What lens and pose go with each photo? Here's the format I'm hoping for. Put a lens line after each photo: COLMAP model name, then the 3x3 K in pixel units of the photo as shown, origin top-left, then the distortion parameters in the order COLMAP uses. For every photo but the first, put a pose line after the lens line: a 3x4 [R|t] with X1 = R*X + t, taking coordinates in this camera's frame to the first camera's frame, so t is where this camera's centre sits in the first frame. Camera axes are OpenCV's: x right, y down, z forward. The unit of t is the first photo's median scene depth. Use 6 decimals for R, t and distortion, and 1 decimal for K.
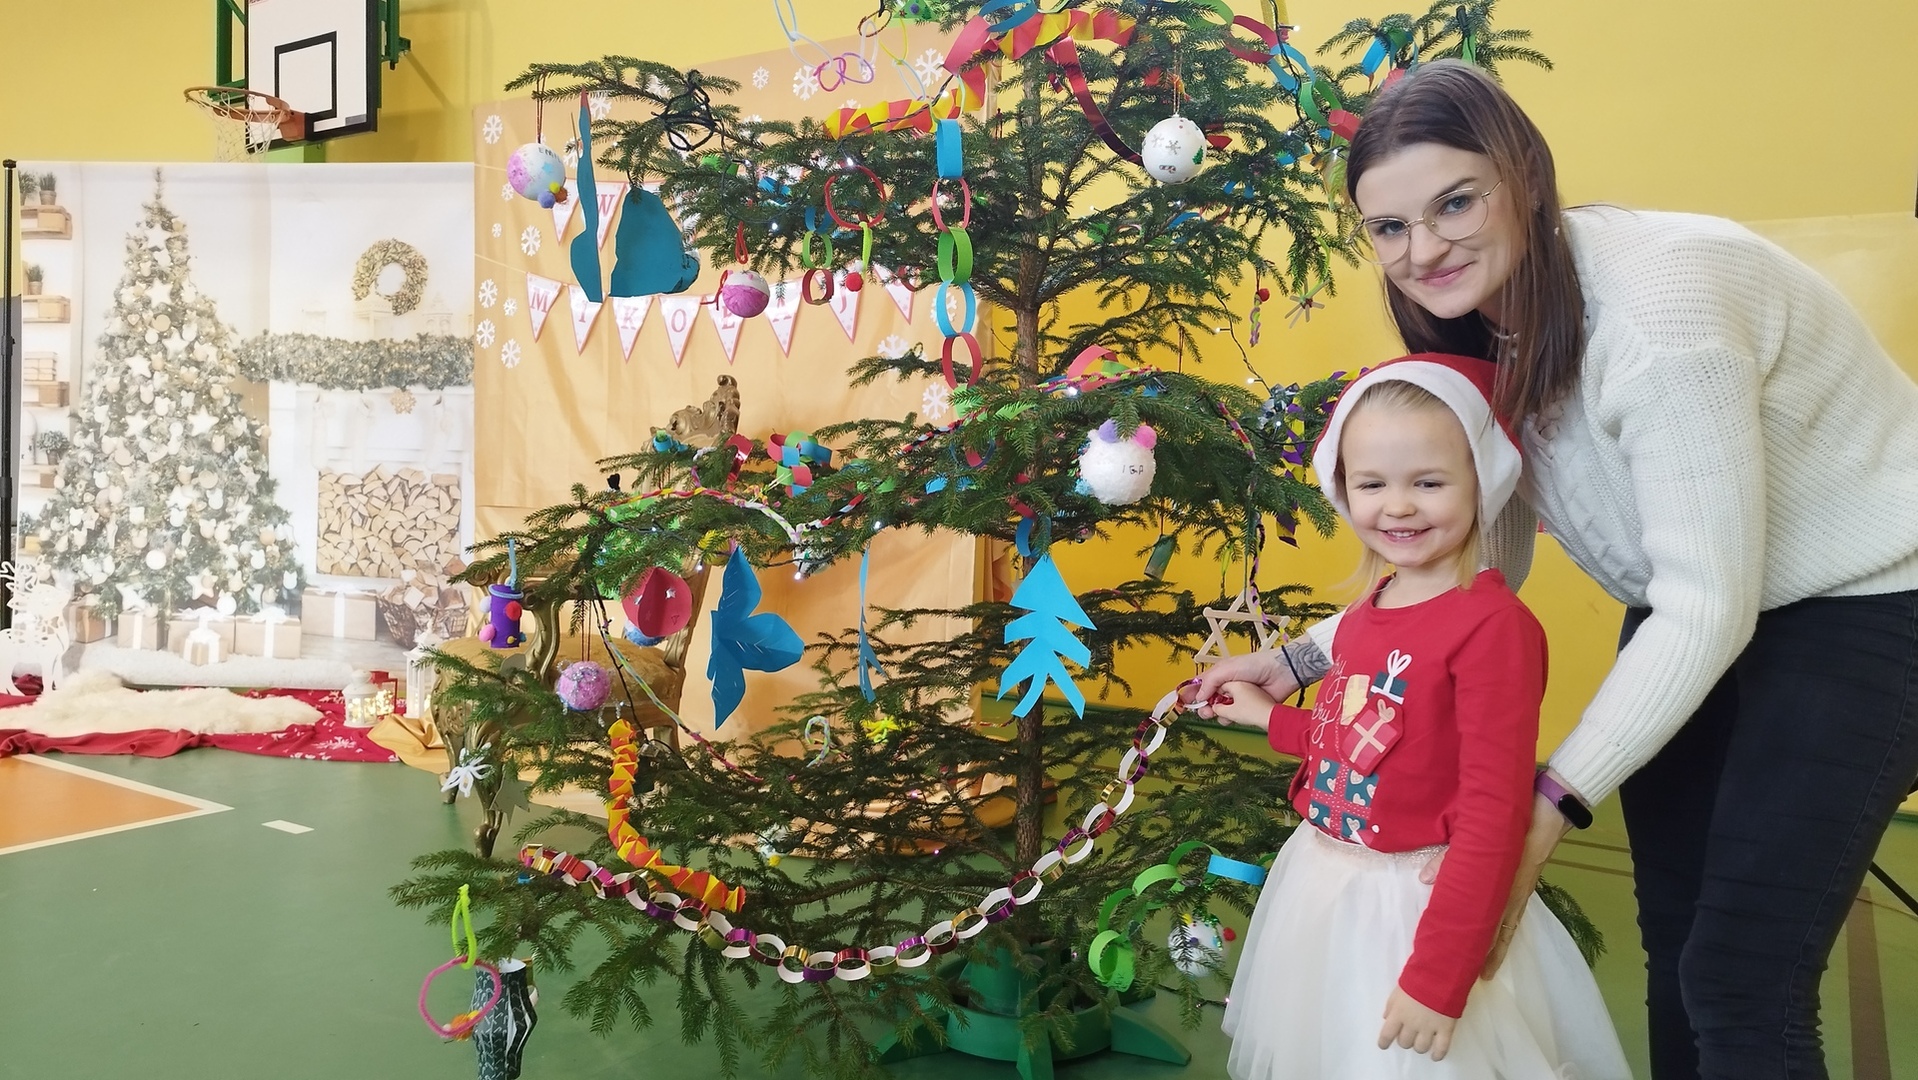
lens RADIAL K [[1388.9, 0, 926.1], [0, 1388.9, 525.9], [0, 0, 1]] dist [0.025448, -0.004555]
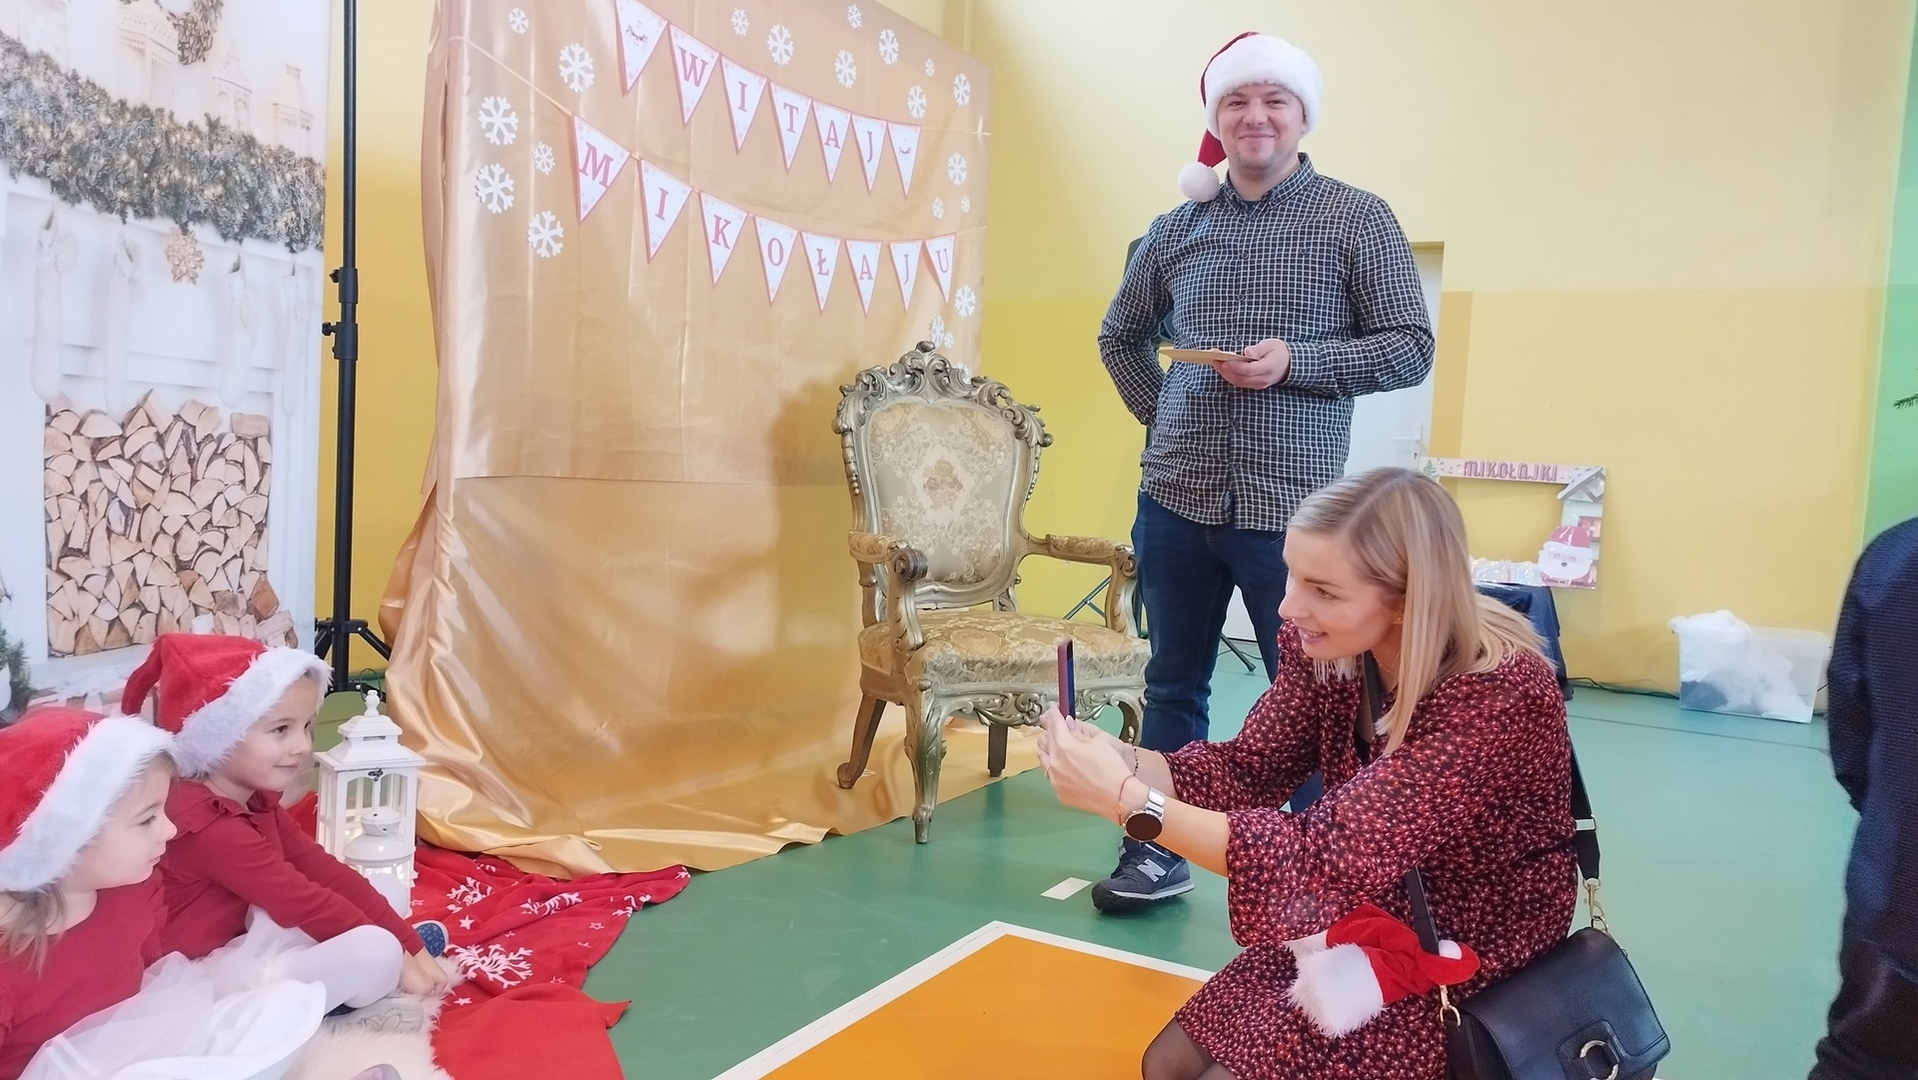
lens RADIAL K [[1388.9, 0, 906.8], [0, 1388.9, 553.1], [0, 0, 1]] dist [0.025448, -0.004555]
pose [[-0.045054, -0.100478, 0.993919, -0.847810], [-0.012655, 0.994907, 0.100004, -0.040087], [-0.998904, -0.008073, -0.046096, 0.771975]]
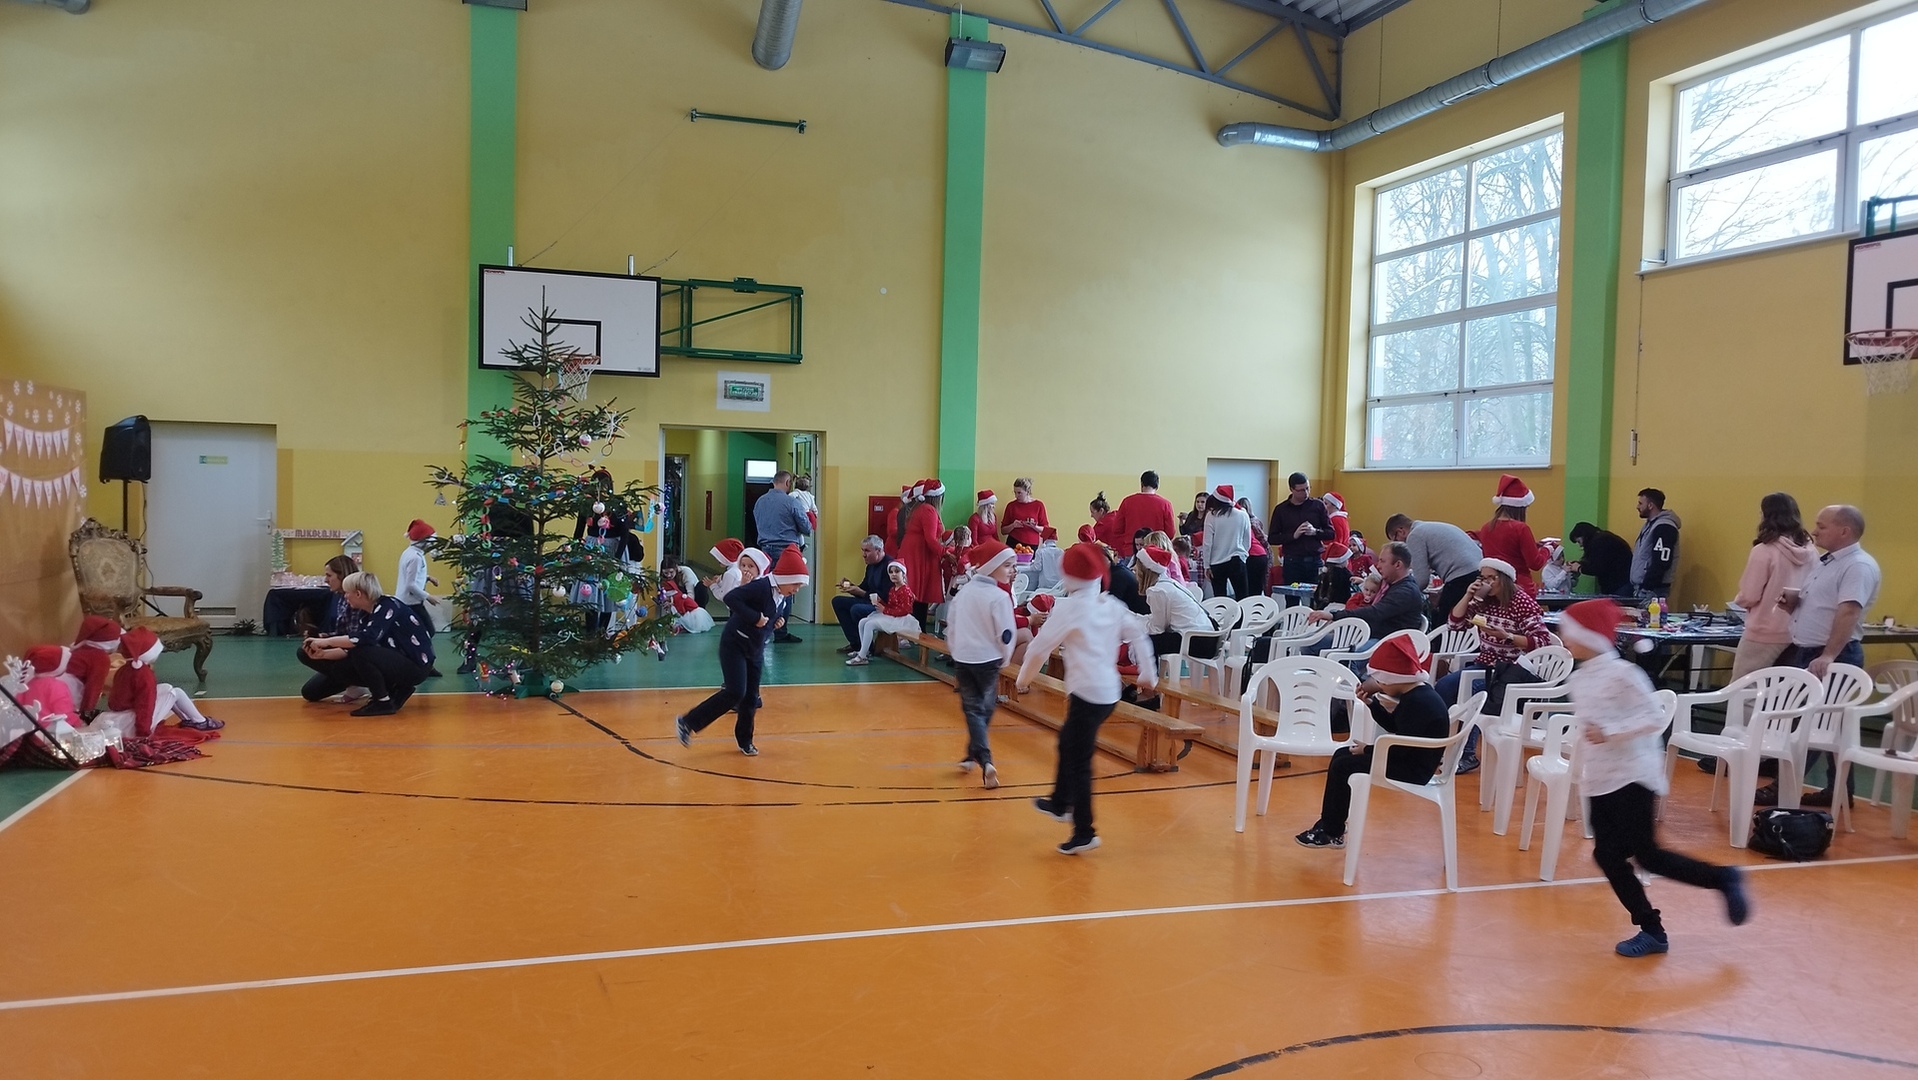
lens RADIAL K [[1388.9, 0, 975.1], [0, 1388.9, 546.9], [0, 0, 1]] dist [0.025448, -0.004555]
pose [[-0.784142, -0.072233, 0.616364, -2.273694], [-0.019931, 0.995622, 0.091323, -0.240494], [-0.620262, 0.059325, -0.782148, 1.495398]]
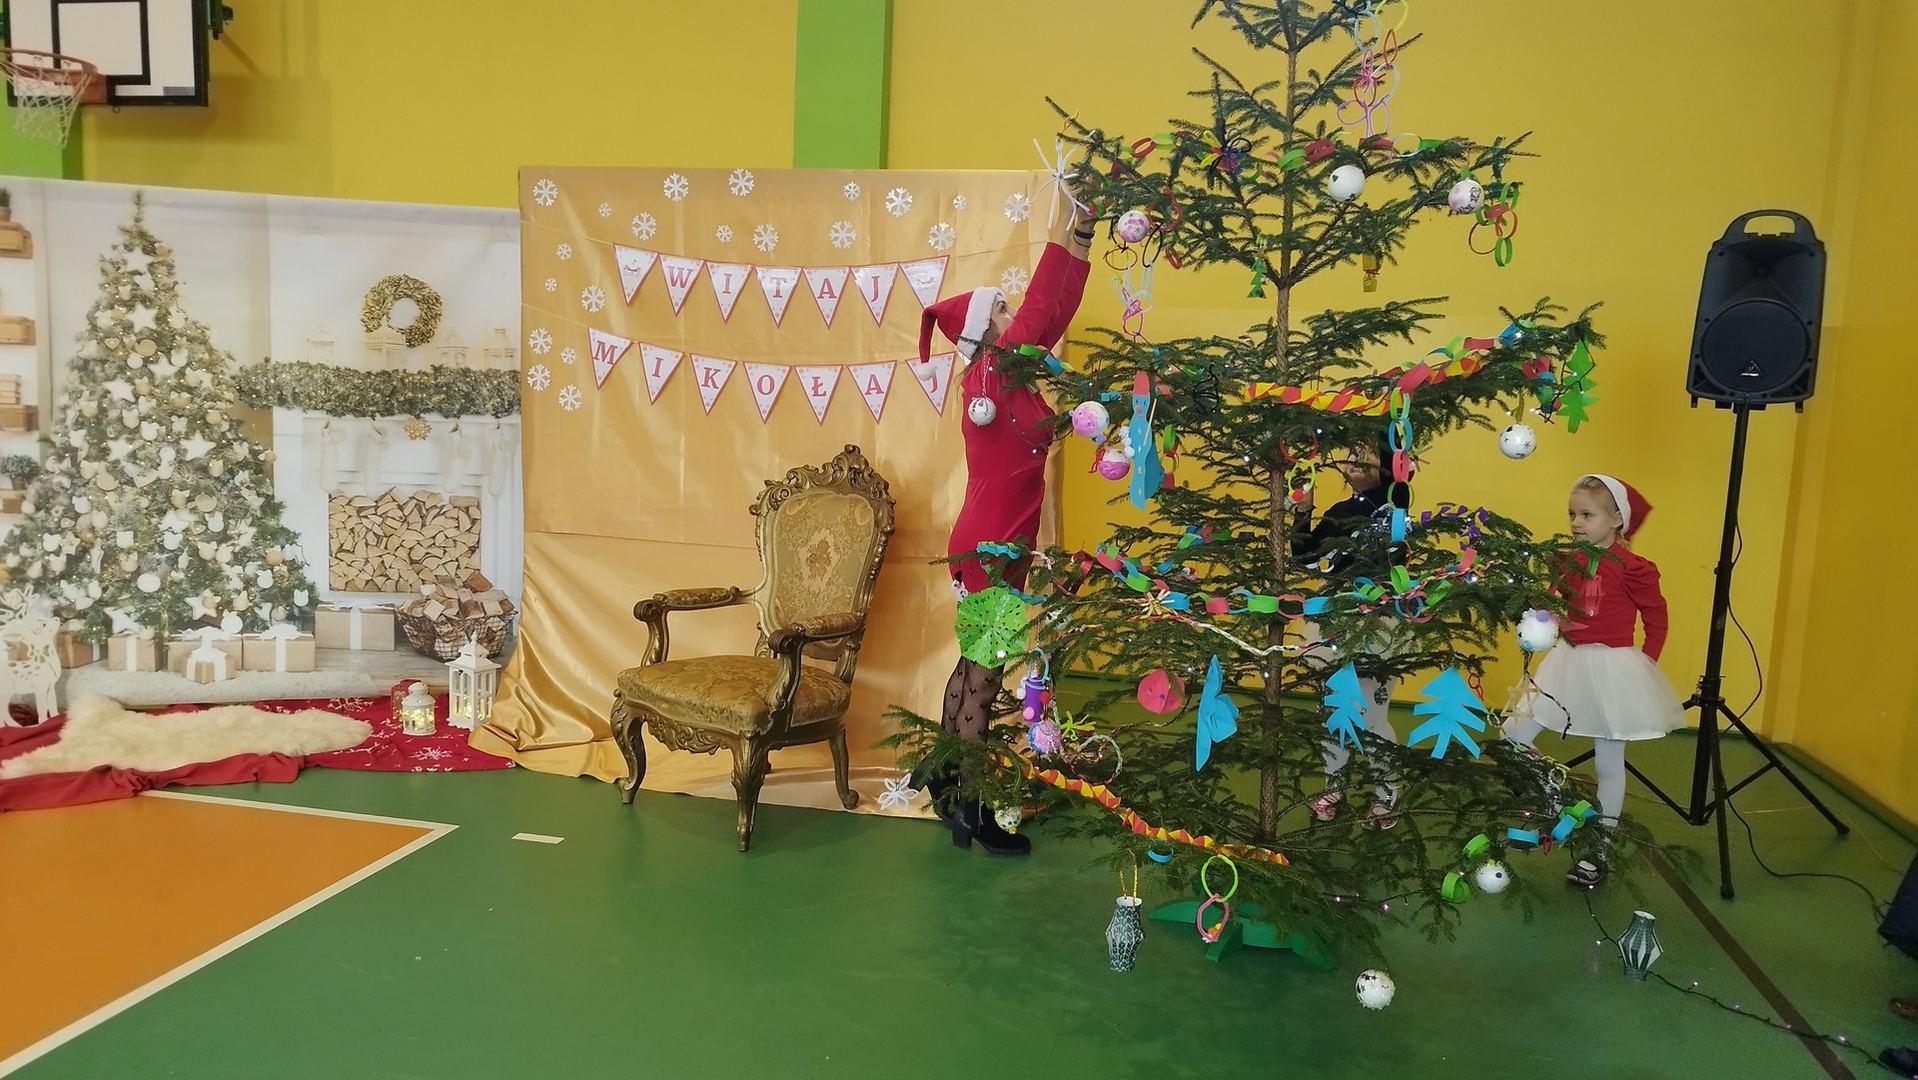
lens RADIAL K [[1388.9, 0, 968.8], [0, 1388.9, 554.8], [0, 0, 1]] dist [0.025448, -0.004555]
pose [[0.935974, -0.032643, 0.350554, -0.353556], [0.000368, 0.995783, 0.091744, -0.089700], [-0.352070, -0.085741, 0.932038, -0.153529]]
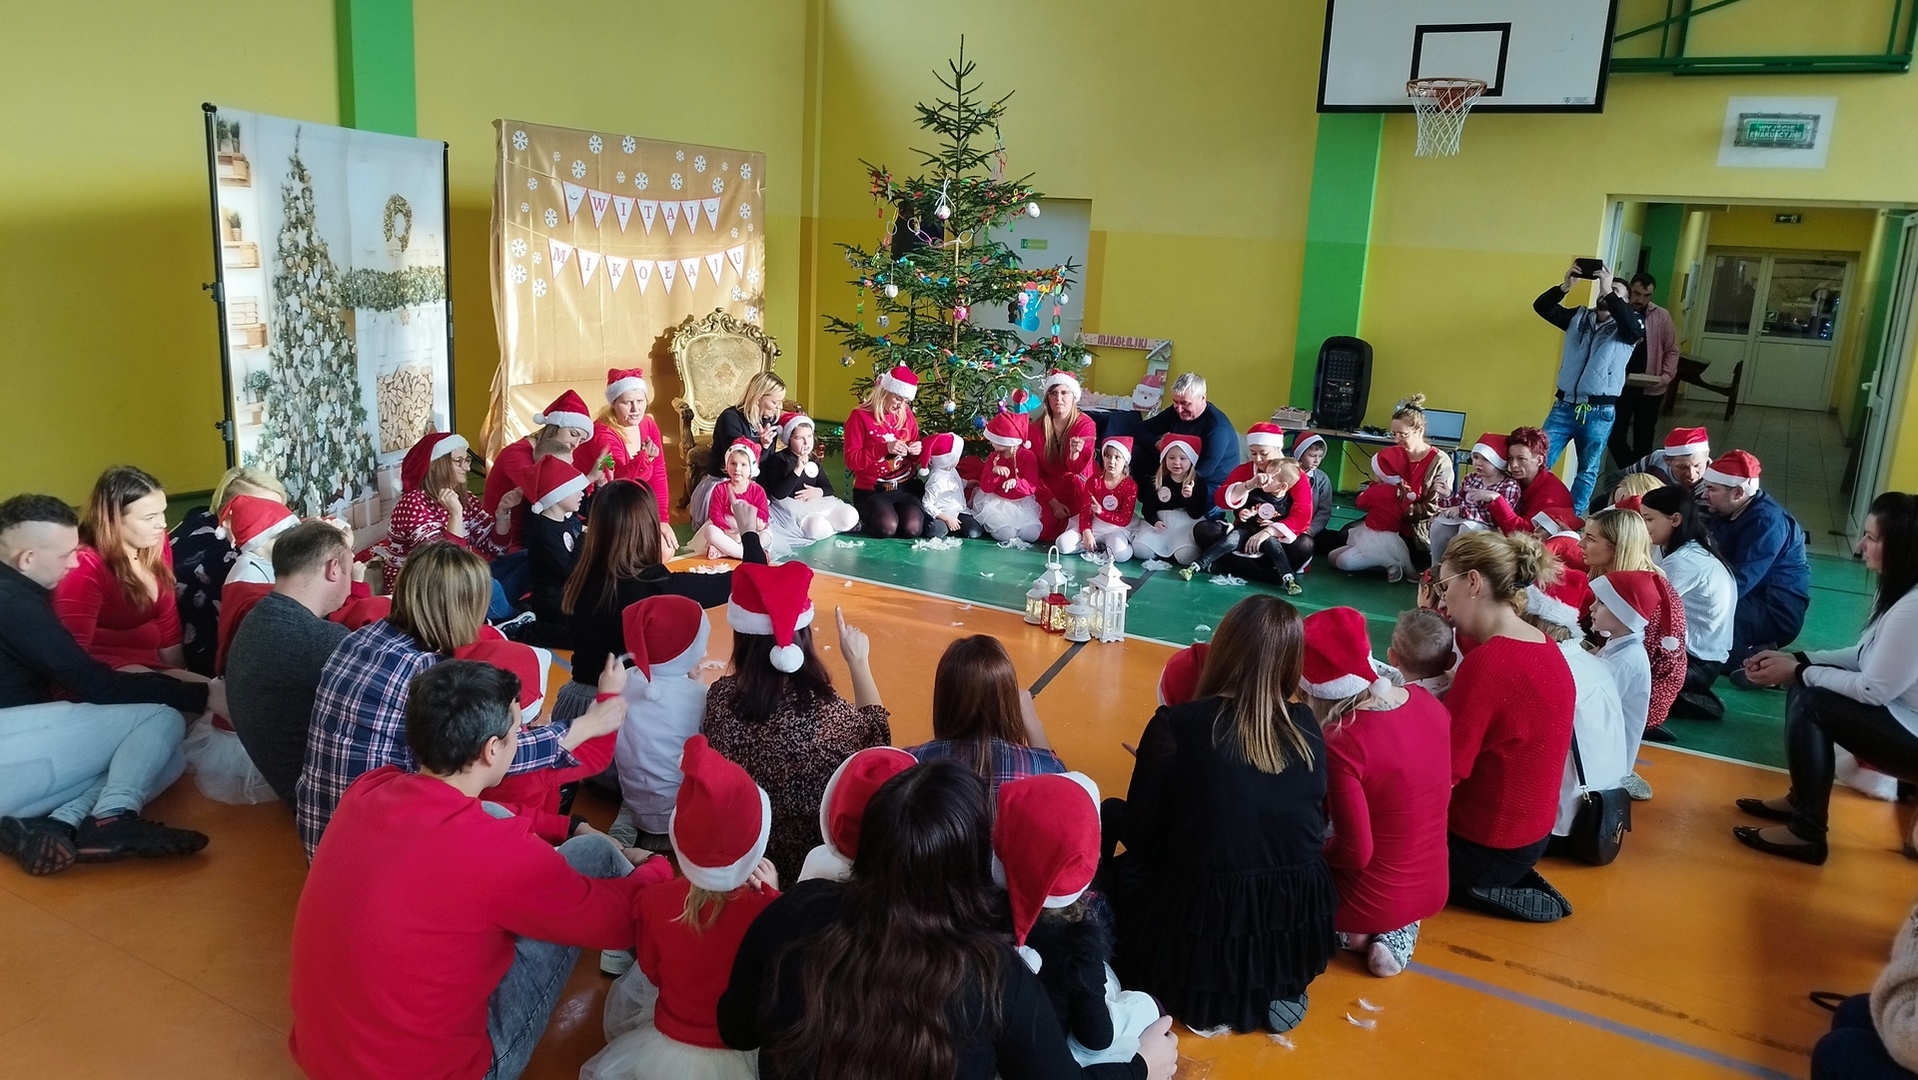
lens RADIAL K [[1388.9, 0, 977.0], [0, 1388.9, 555.9], [0, 0, 1]] dist [0.025448, -0.004555]
pose [[-0.045917, -0.253113, 0.966346, -1.749856], [-0.012848, 0.967436, 0.252788, -0.211439], [-0.998863, -0.000809, -0.047674, 0.505014]]
